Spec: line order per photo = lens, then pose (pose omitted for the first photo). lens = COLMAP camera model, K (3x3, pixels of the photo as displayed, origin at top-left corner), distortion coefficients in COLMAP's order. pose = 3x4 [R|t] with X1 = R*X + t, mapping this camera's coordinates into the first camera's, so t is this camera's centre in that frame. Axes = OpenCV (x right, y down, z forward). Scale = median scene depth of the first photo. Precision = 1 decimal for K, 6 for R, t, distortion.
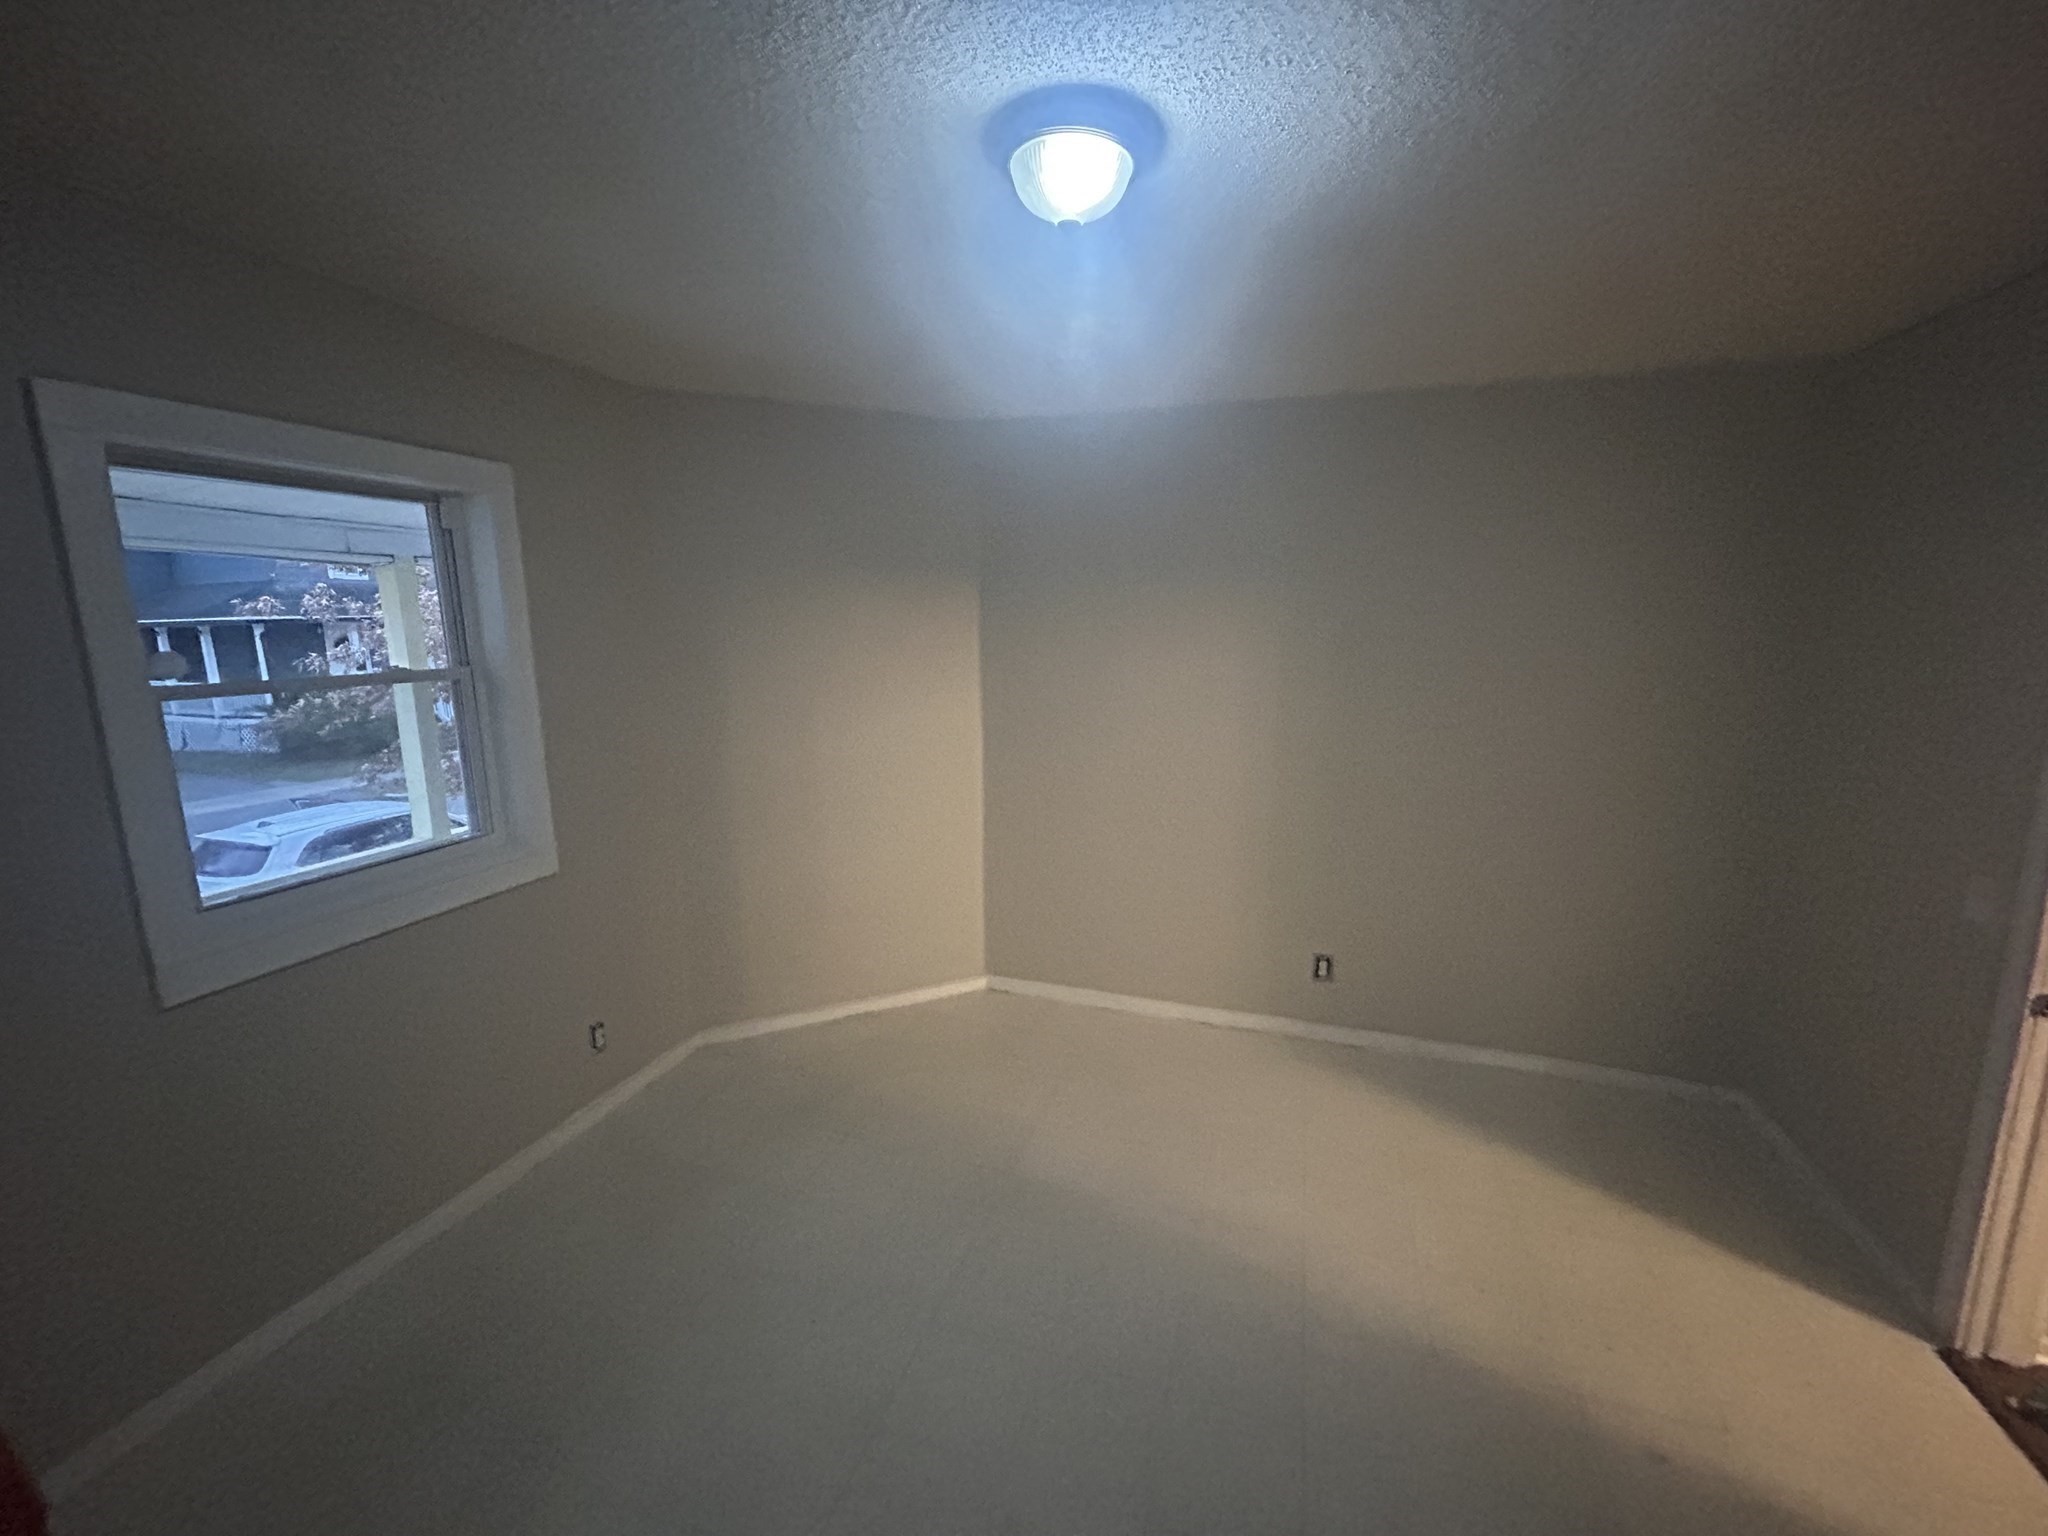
lens RADIAL K [[829.3, 0, 1025.0], [0, 829.3, 776.5], [0, 0, 1]] dist [0.000471, 0.000068]
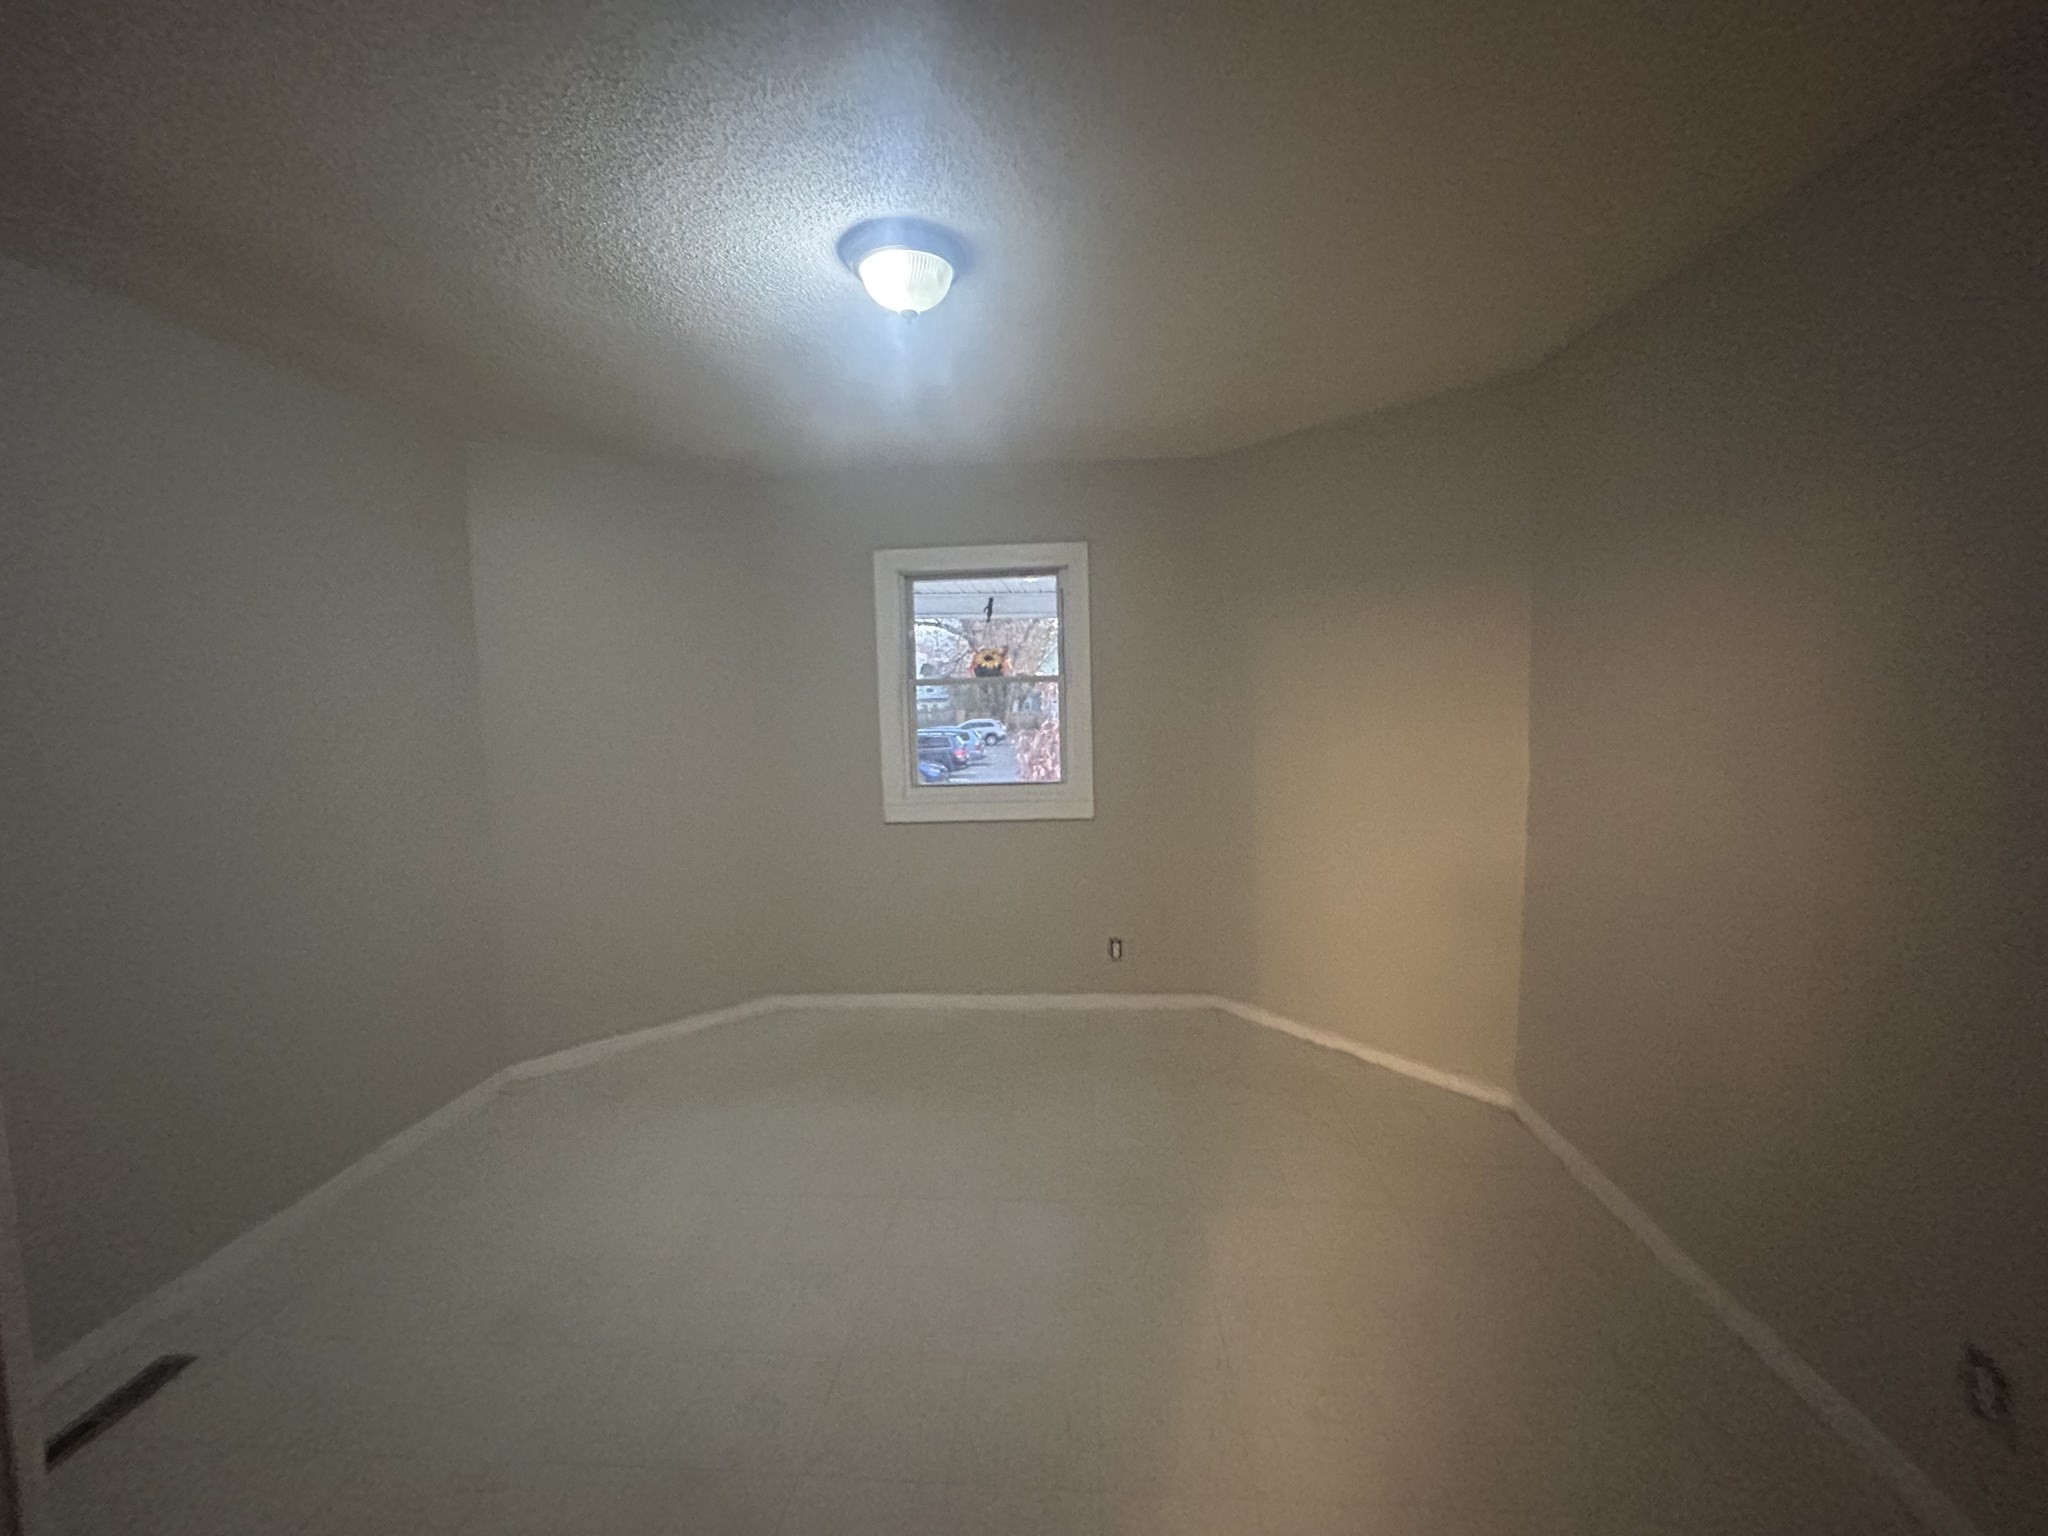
lens RADIAL K [[829.3, 0, 1027.3], [0, 829.3, 765.3], [0, 0, 1]] dist [0.000471, 0.000068]
pose [[0.262794, 0.093161, -0.960344, 0.663707], [-0.156796, 0.986221, 0.052765, -0.027877], [0.952027, 0.136712, 0.273780, 0.422540]]
